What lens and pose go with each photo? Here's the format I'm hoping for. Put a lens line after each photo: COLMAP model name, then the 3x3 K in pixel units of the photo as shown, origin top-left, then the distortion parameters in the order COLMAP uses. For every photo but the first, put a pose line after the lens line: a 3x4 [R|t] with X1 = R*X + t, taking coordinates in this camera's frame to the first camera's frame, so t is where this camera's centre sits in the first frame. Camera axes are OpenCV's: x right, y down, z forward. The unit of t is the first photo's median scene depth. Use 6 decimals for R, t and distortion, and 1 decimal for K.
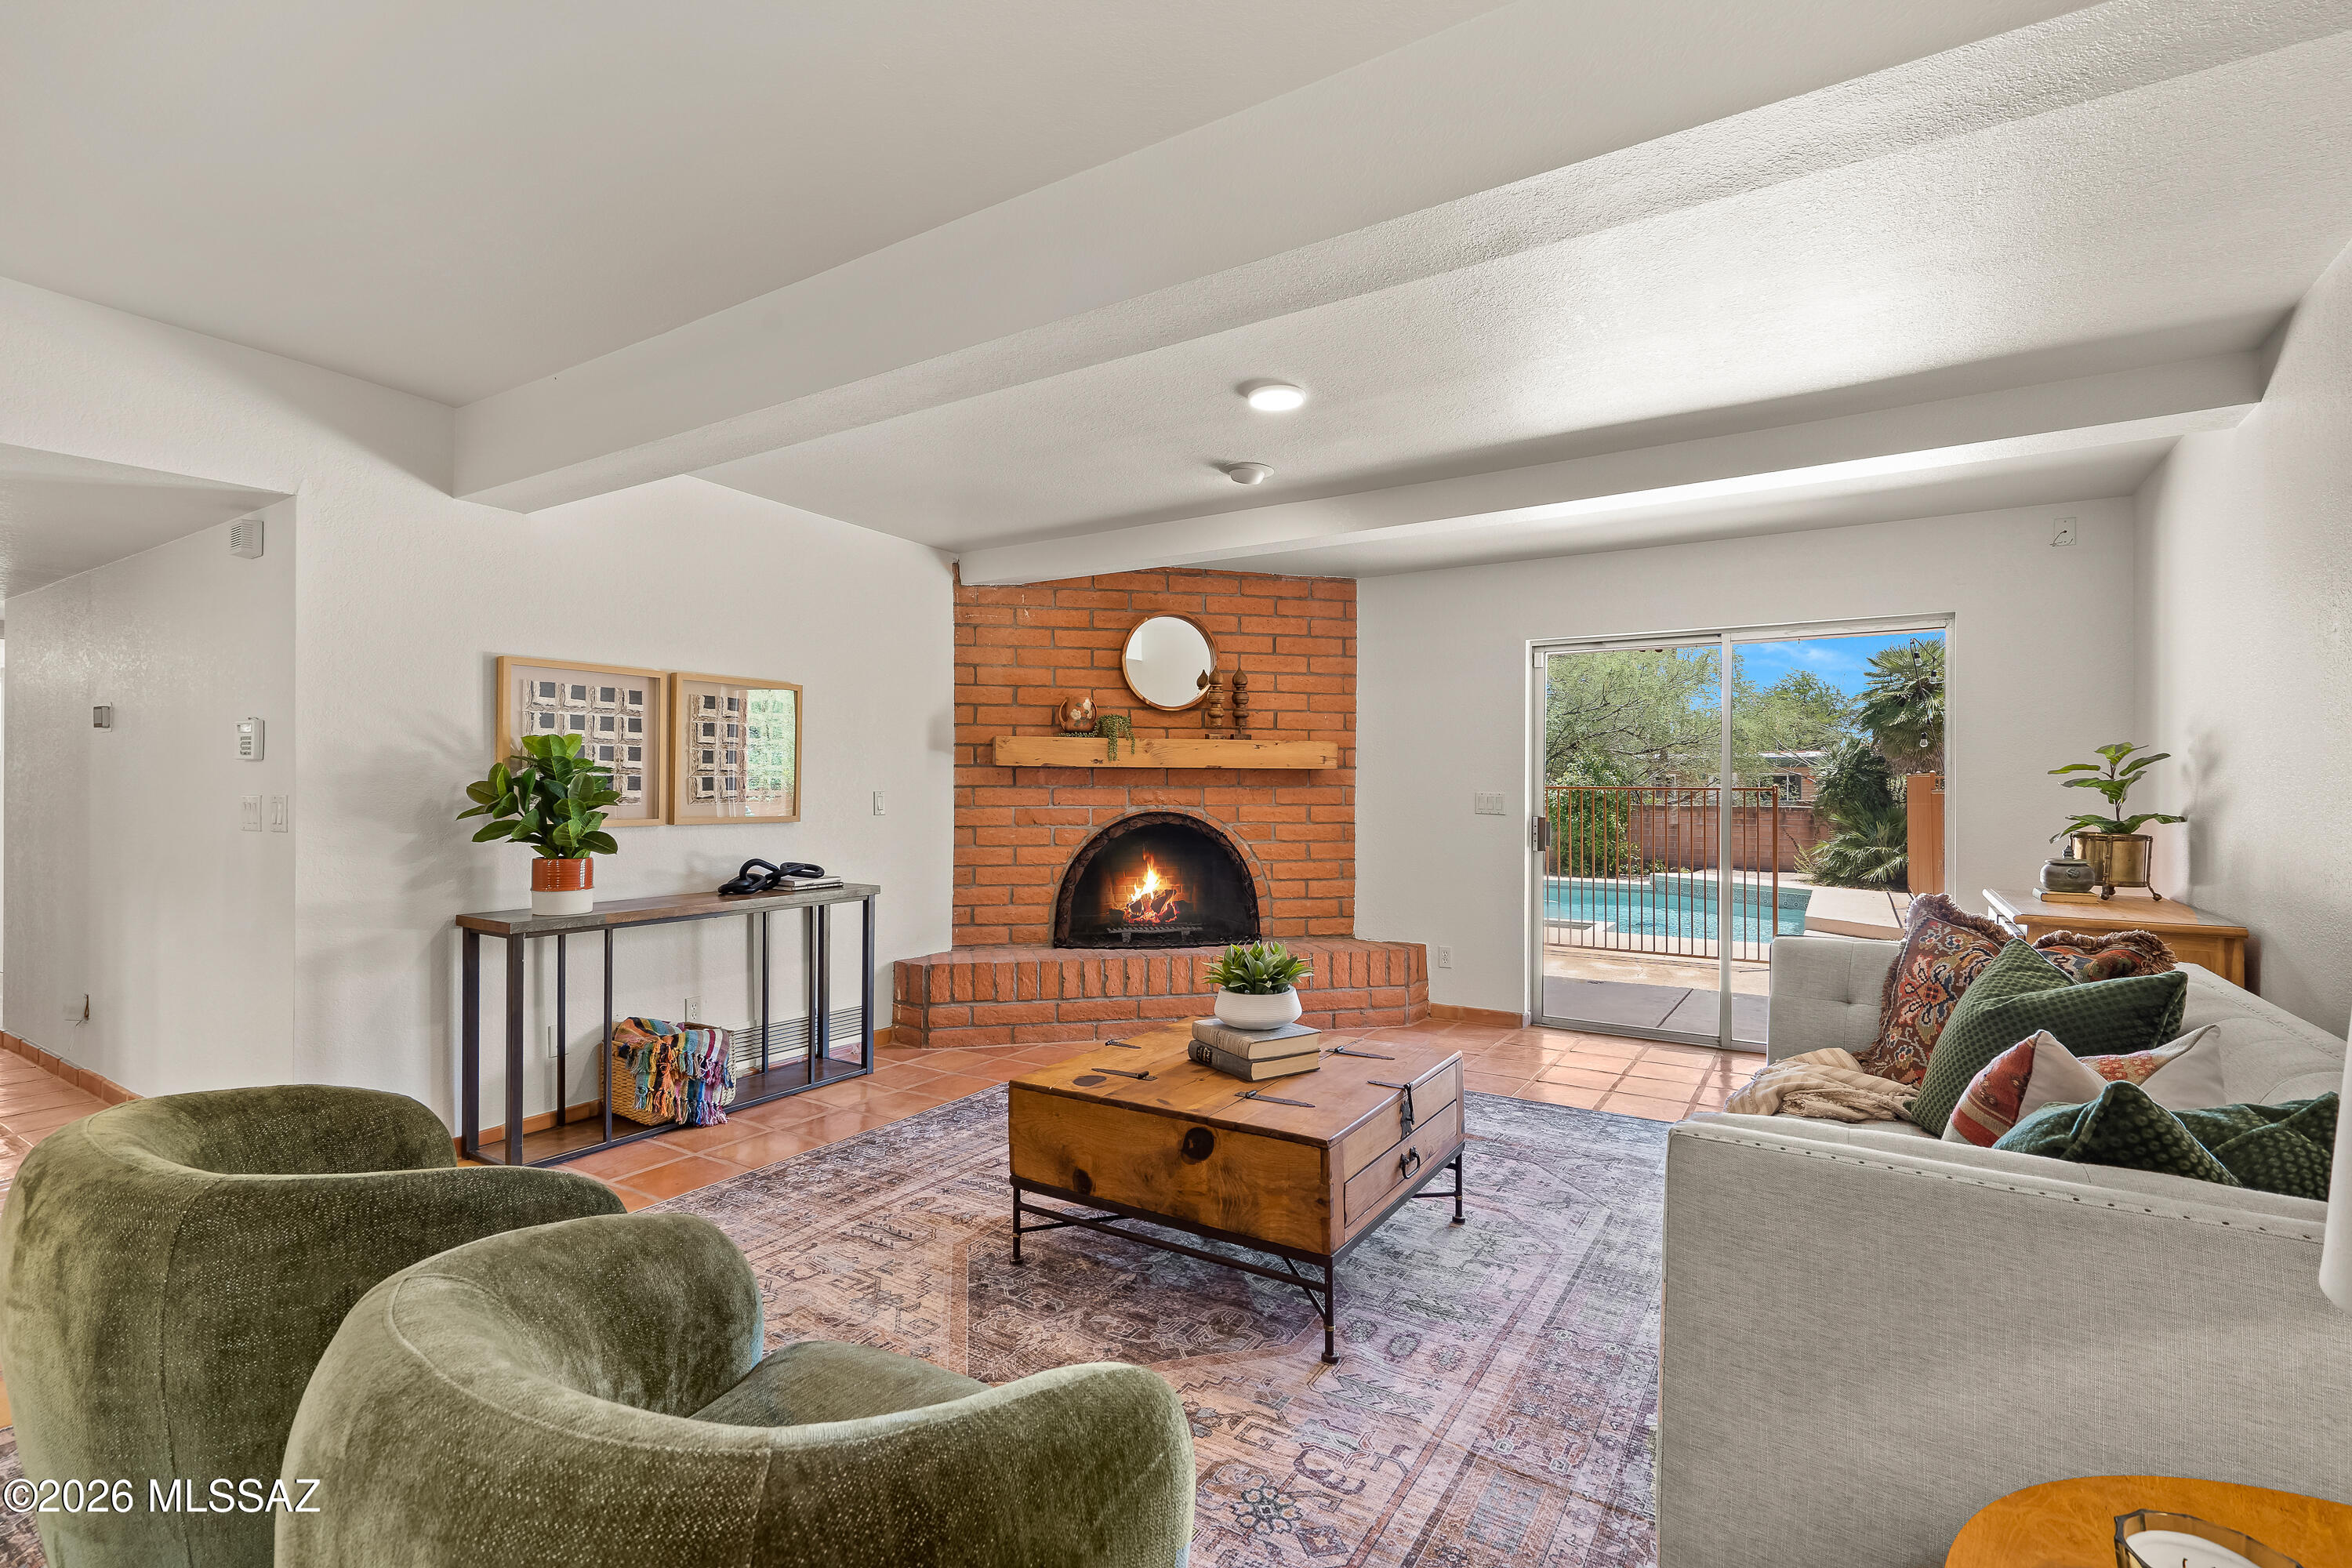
lens RADIAL K [[1081.5, 0, 1181.3], [0, 1081.5, 786.3], [0, 0, 1]] dist [-0.003662, 0.001087]
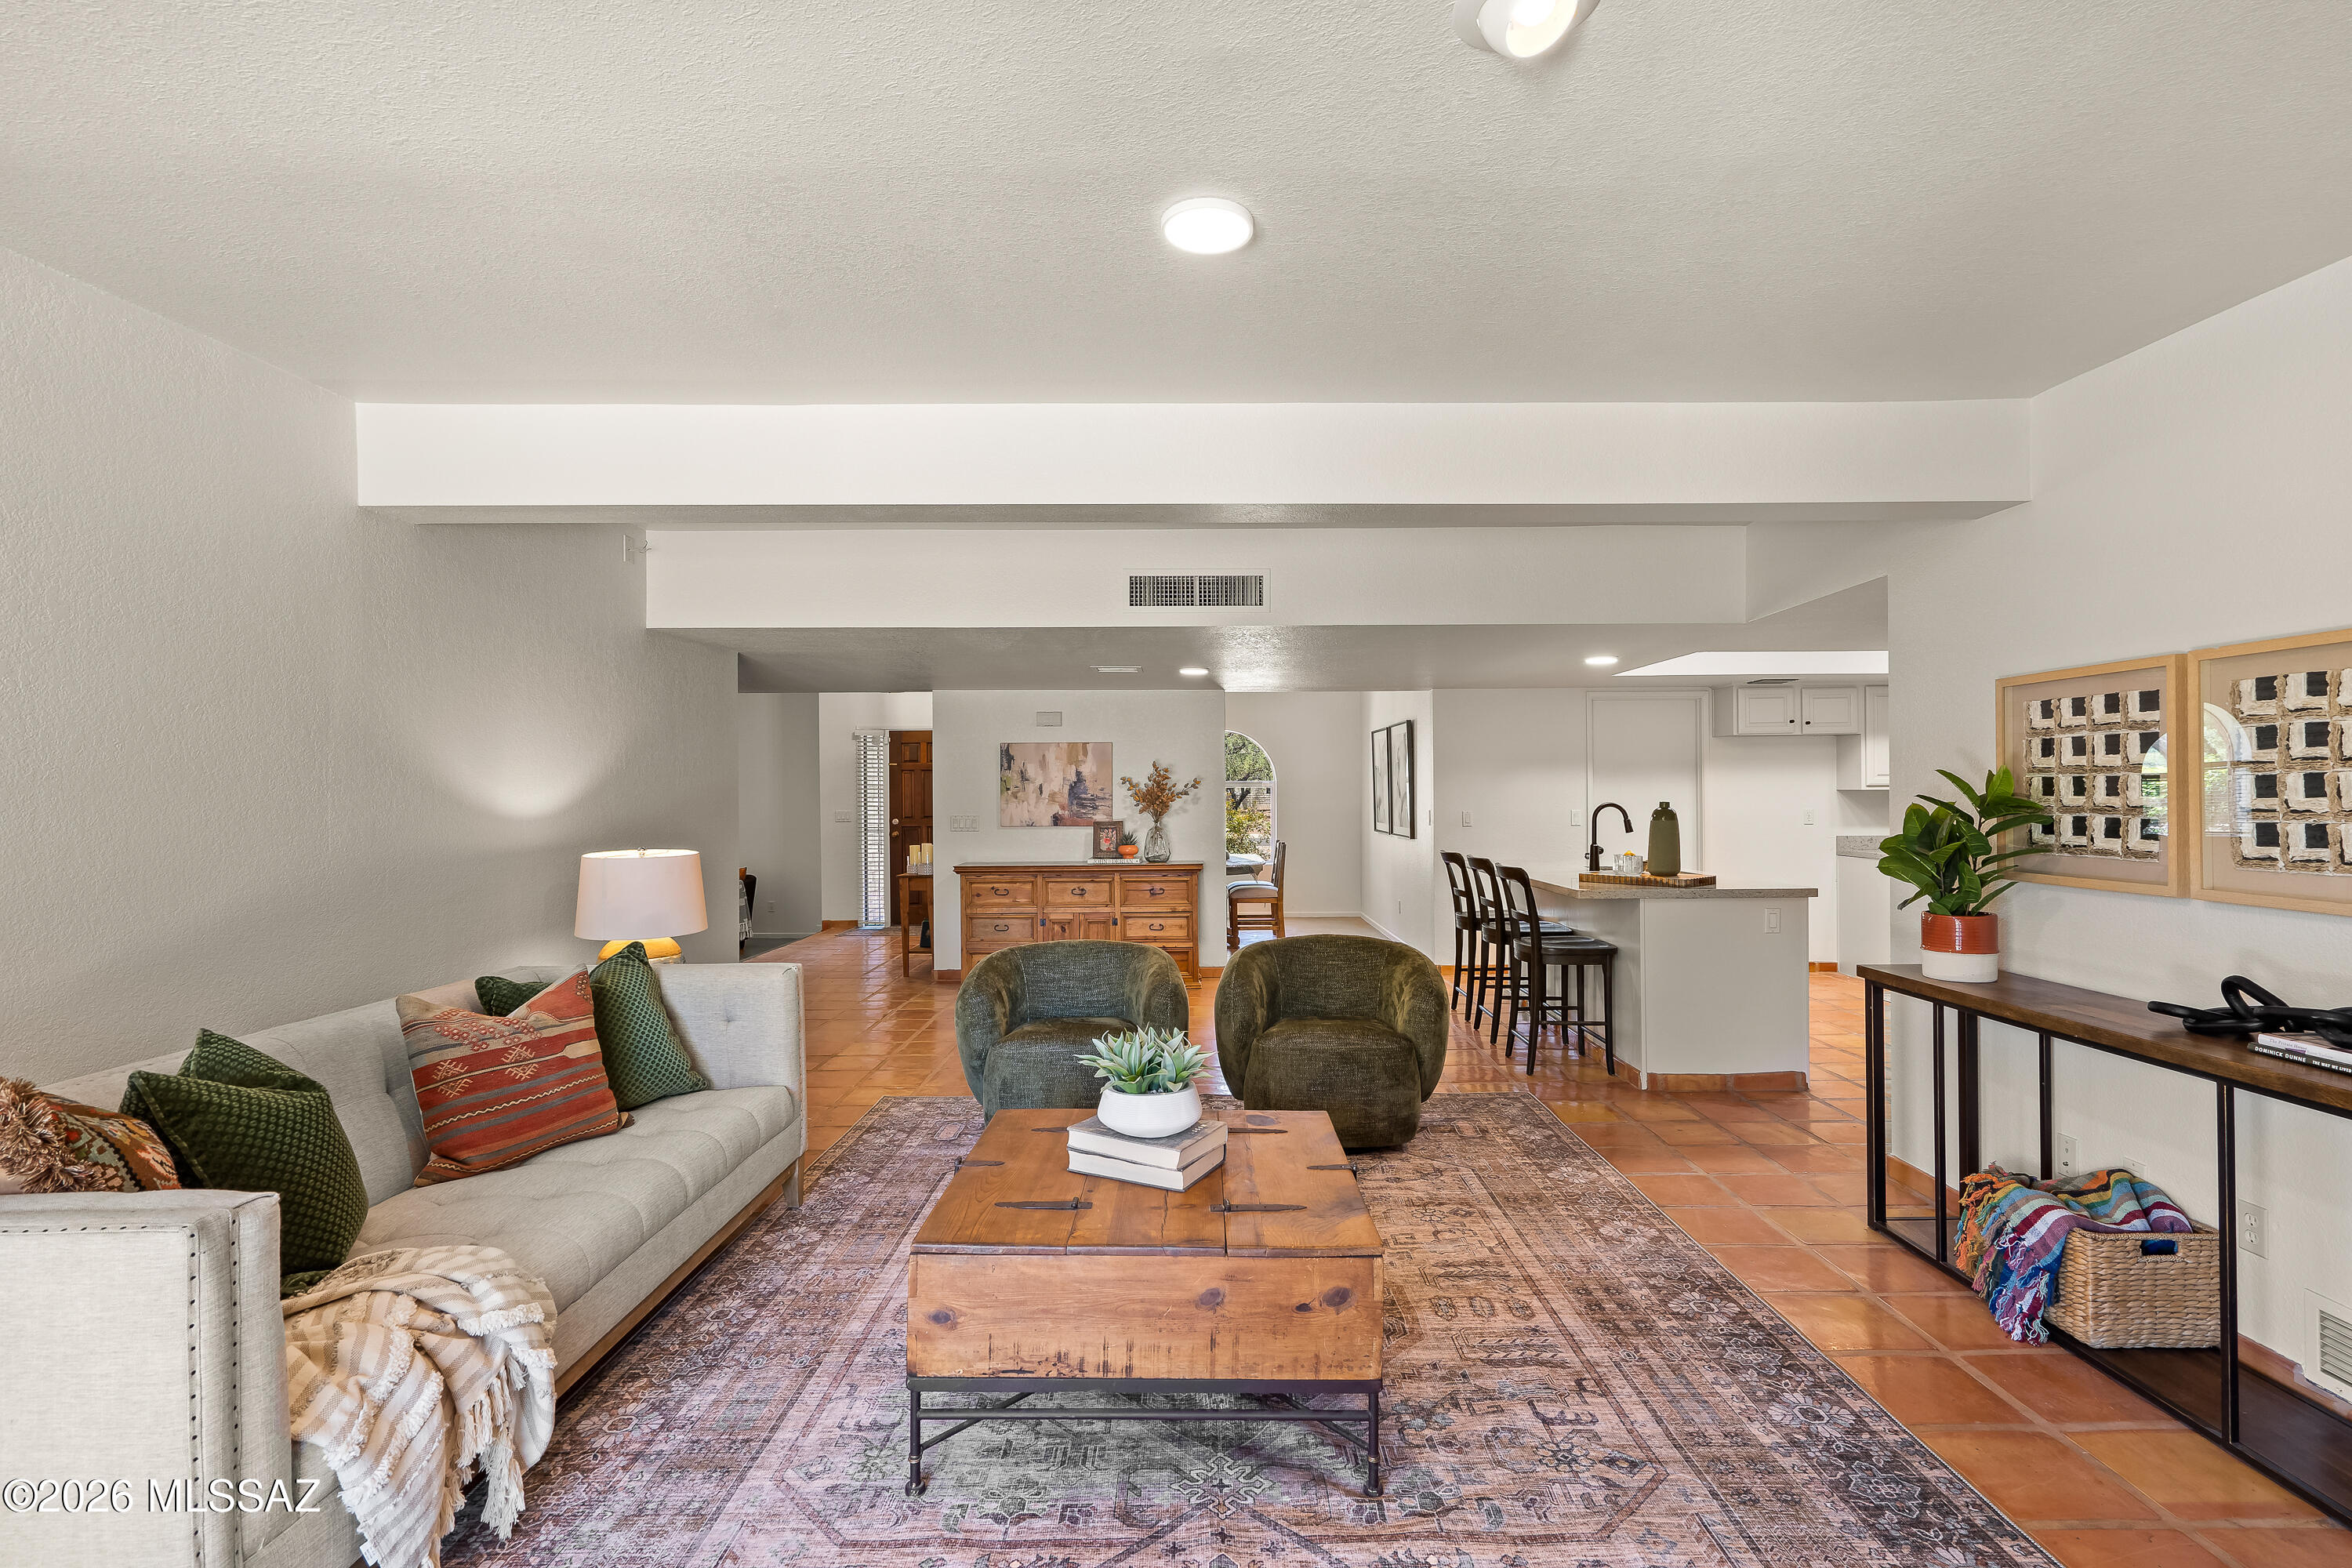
lens RADIAL K [[1081.5, 0, 1179.4], [0, 1081.5, 789.7], [0, 0, 1]] dist [-0.003662, 0.001087]
pose [[-0.852067, -0.000589, -0.523432, 0.299564], [0.002286, 0.999986, -0.004847, -0.021398], [0.523427, -0.005326, -0.852054, 1.060324]]
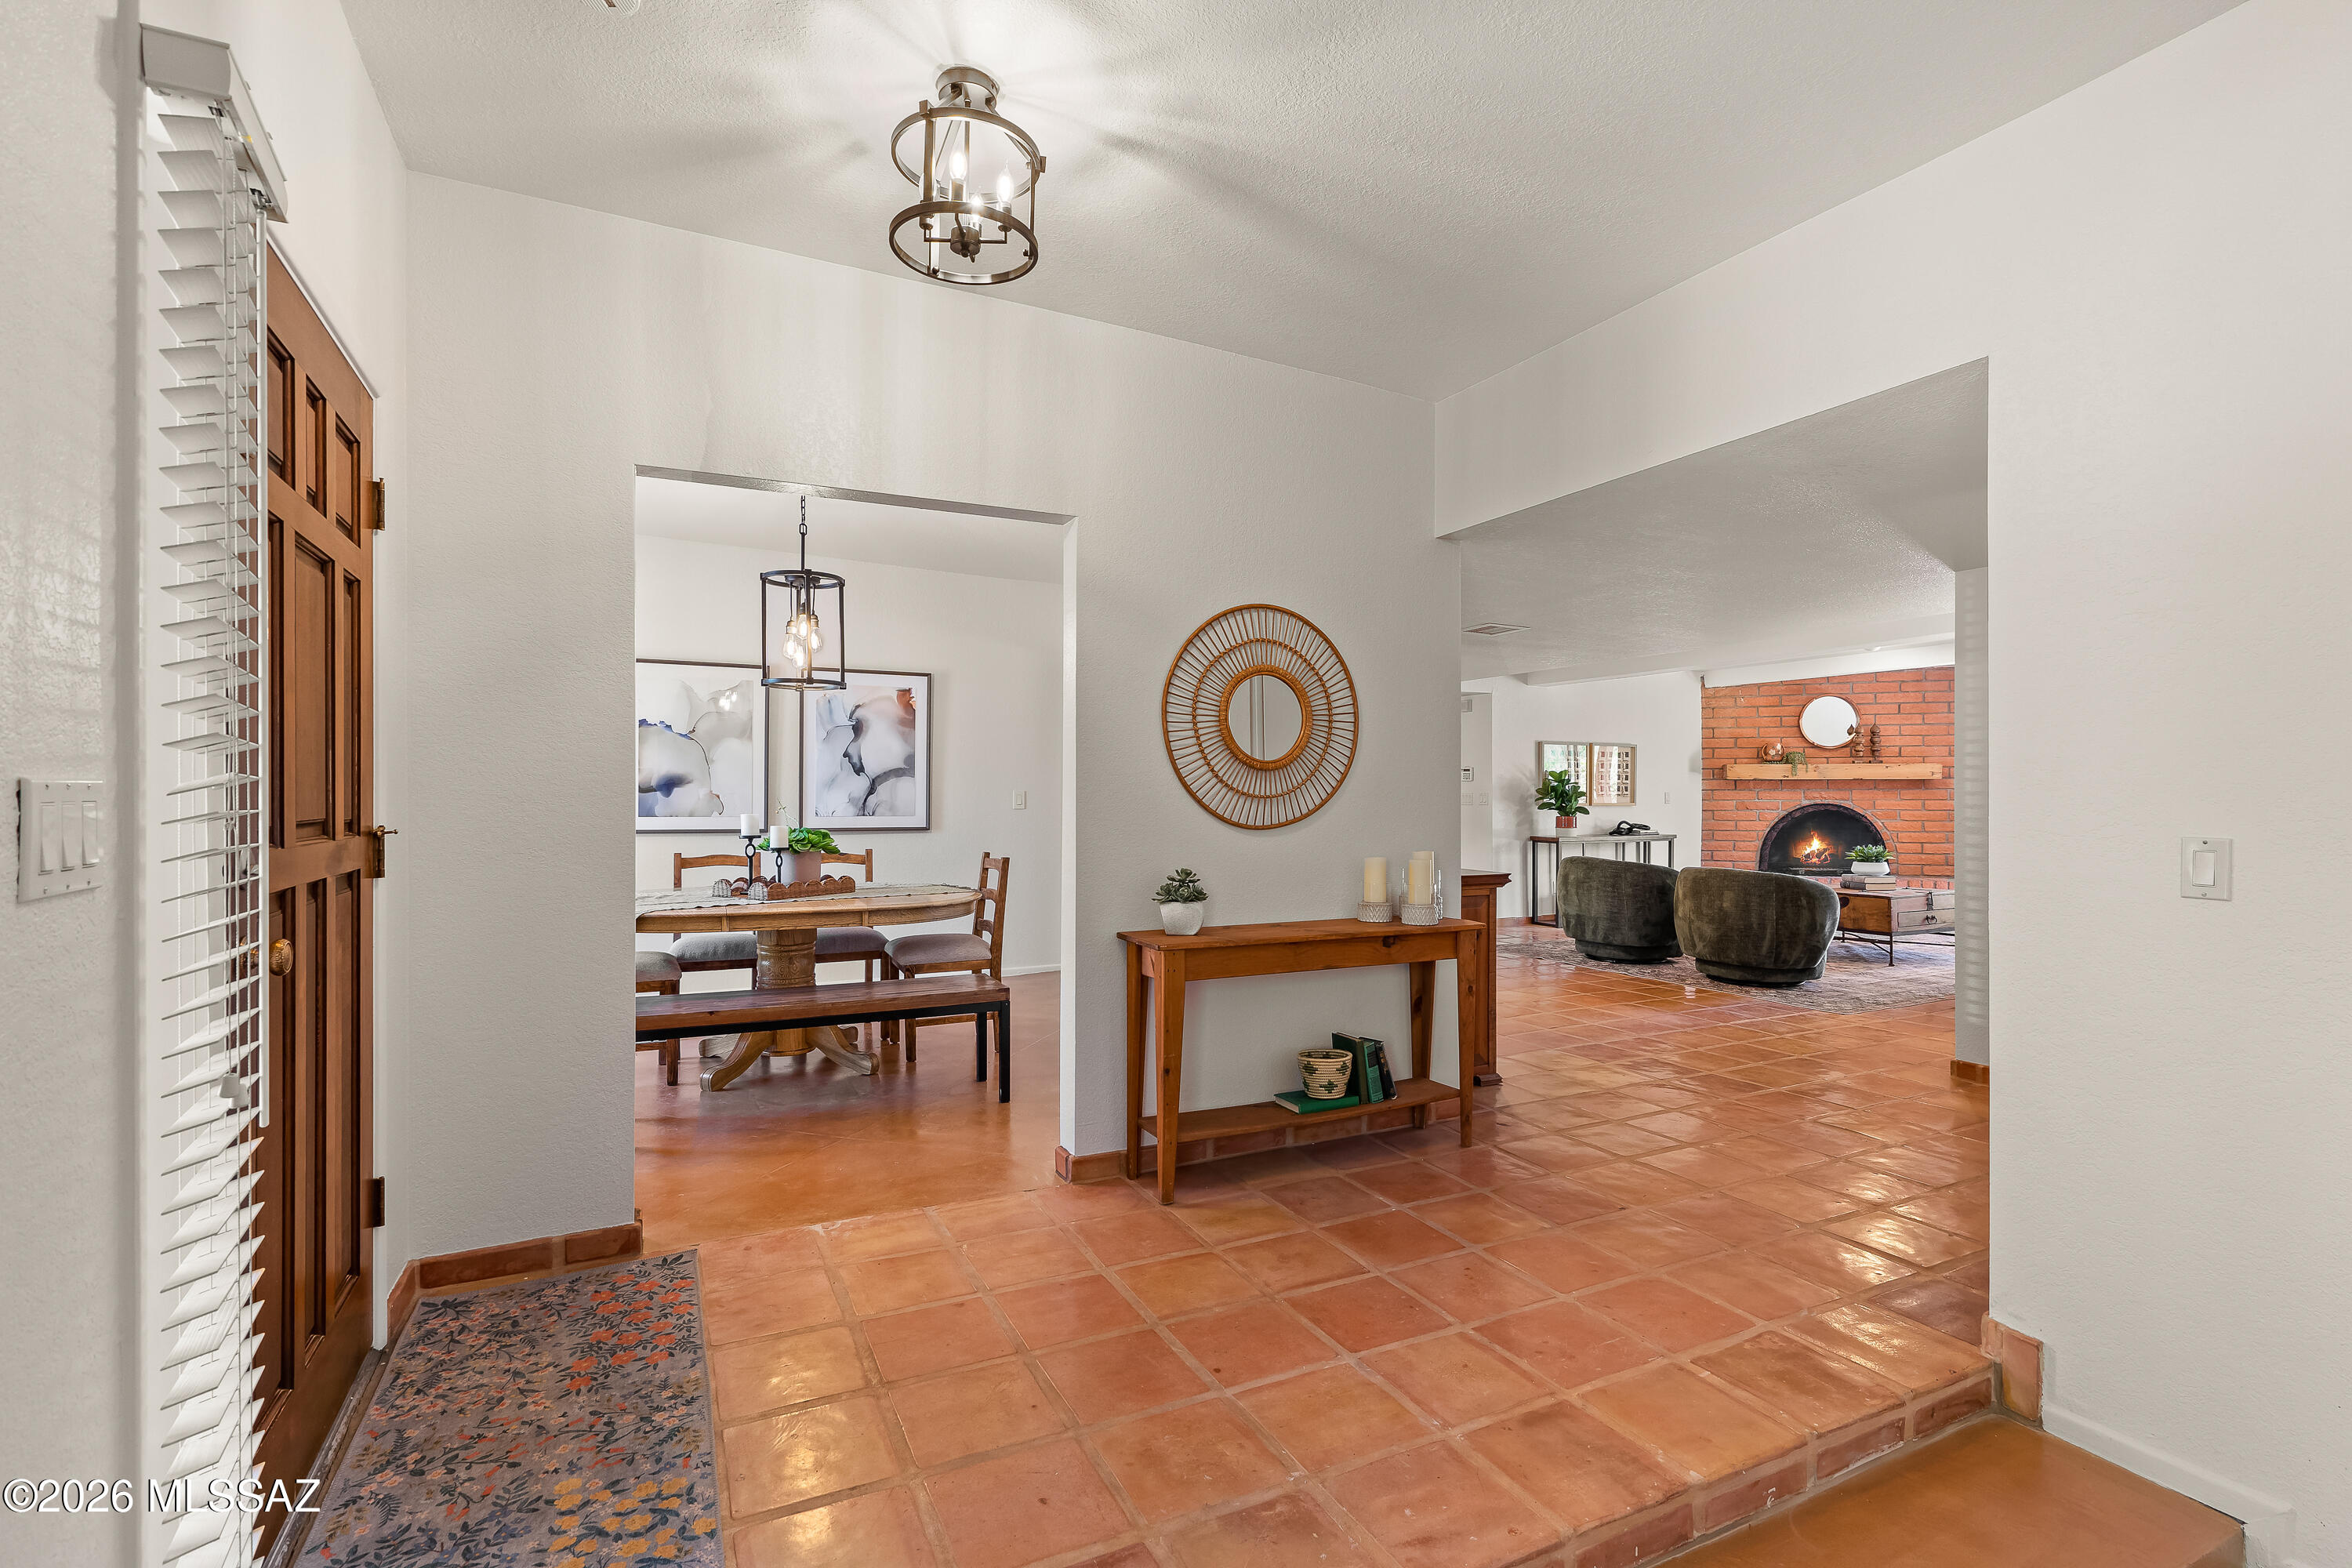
lens RADIAL K [[1081.5, 0, 1163.4], [0, 1081.5, 791.2], [0, 0, 1]] dist [-0.003662, 0.001087]
pose [[0.848350, -0.002288, -0.529430, 0.000676], [0.001243, 0.999997, -0.002330, 0.005963], [0.529434, 0.001318, 0.848350, -1.201787]]
